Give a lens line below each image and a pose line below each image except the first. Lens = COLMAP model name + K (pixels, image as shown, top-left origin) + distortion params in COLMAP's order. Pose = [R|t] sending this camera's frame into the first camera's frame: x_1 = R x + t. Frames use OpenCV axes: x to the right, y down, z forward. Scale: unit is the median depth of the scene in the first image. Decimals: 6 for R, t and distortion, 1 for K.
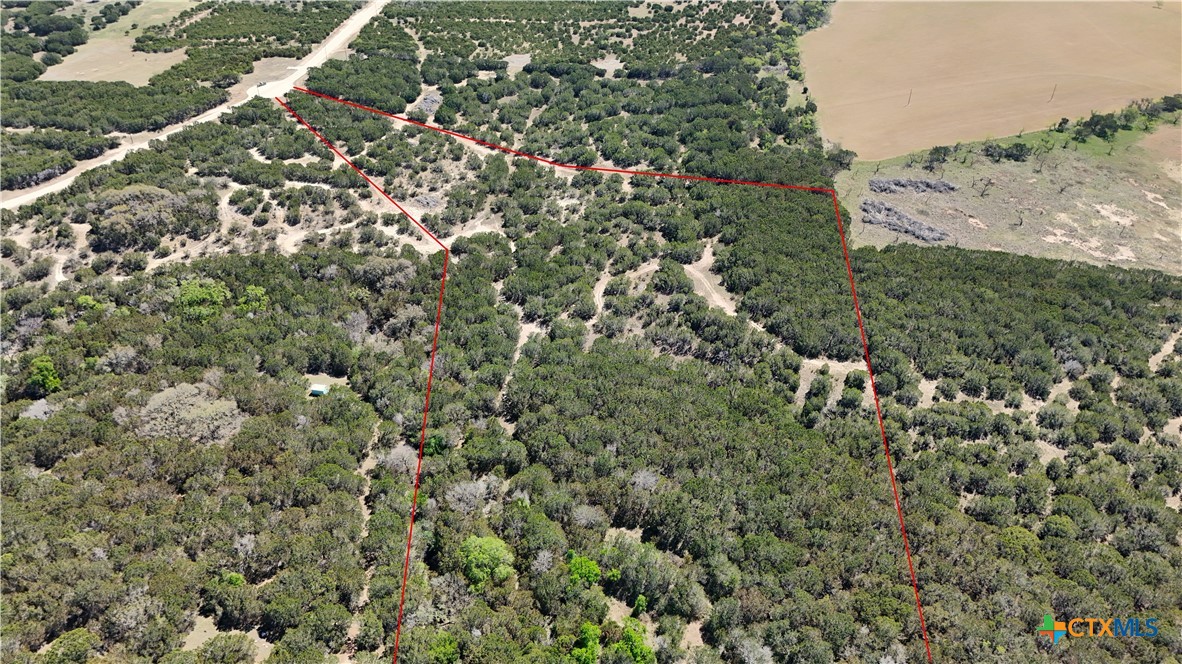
lens RADIAL K [[868.9, 0, 589.7], [0, 868.9, 333.2], [0, 0, 1]] dist [0.047428, -0.018195]
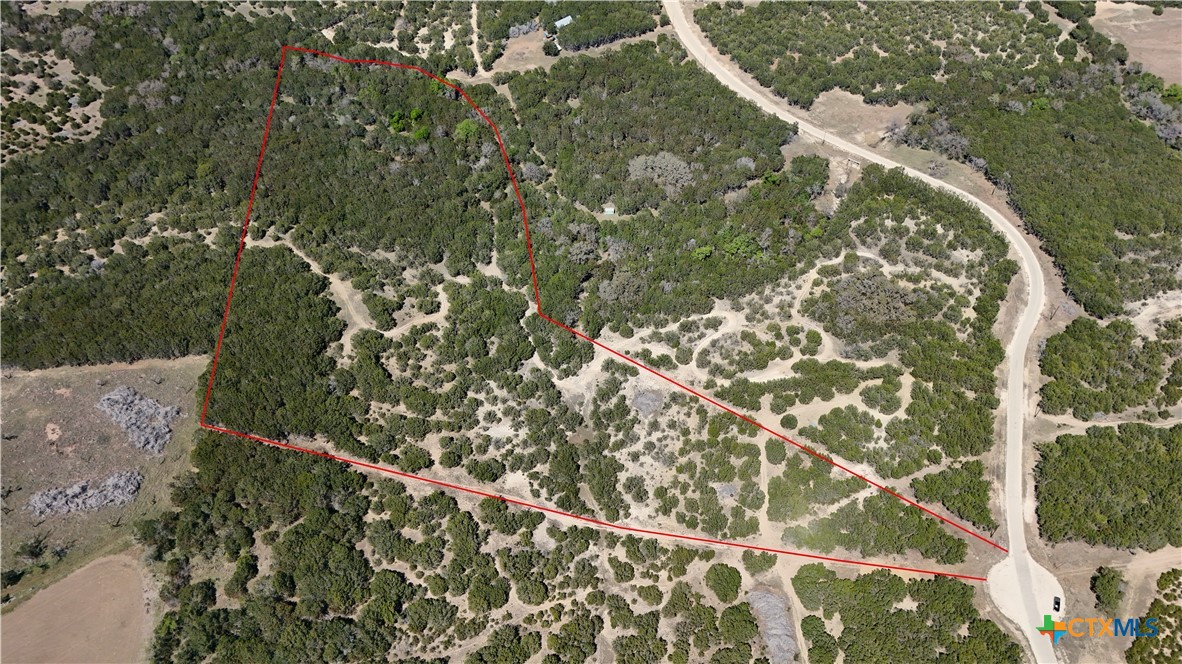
lens RADIAL K [[868.9, 0, 598.3], [0, 868.9, 328.3], [0, 0, 1]] dist [0.047428, -0.018195]
pose [[-0.969980, 0.167718, -0.176093, 0.018085], [-0.156040, 0.126139, 0.979663, -1.113136], [0.186519, 0.977732, -0.096181, 1.043051]]
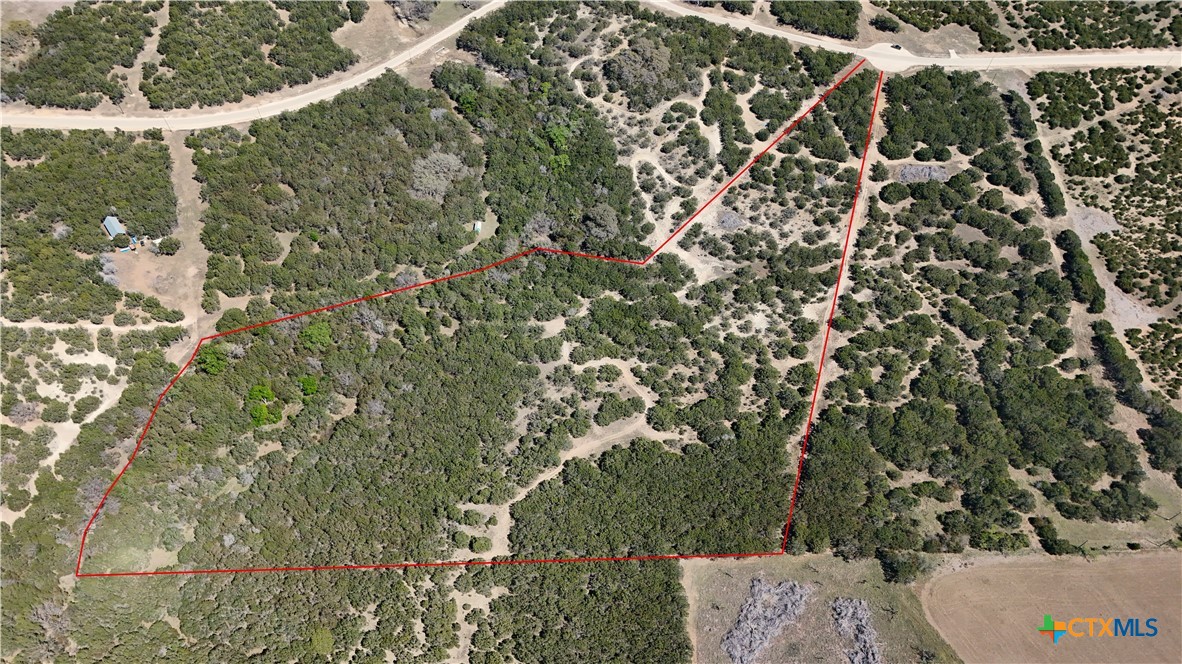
lens RADIAL K [[868.9, 0, 590.8], [0, 868.9, 336.2], [0, 0, 1]] dist [0.047428, -0.018195]
pose [[0.134473, 0.822152, -0.553158, 0.564267], [-0.578577, 0.518336, 0.629743, -0.712474], [0.804466, 0.235361, 0.545381, 0.280086]]
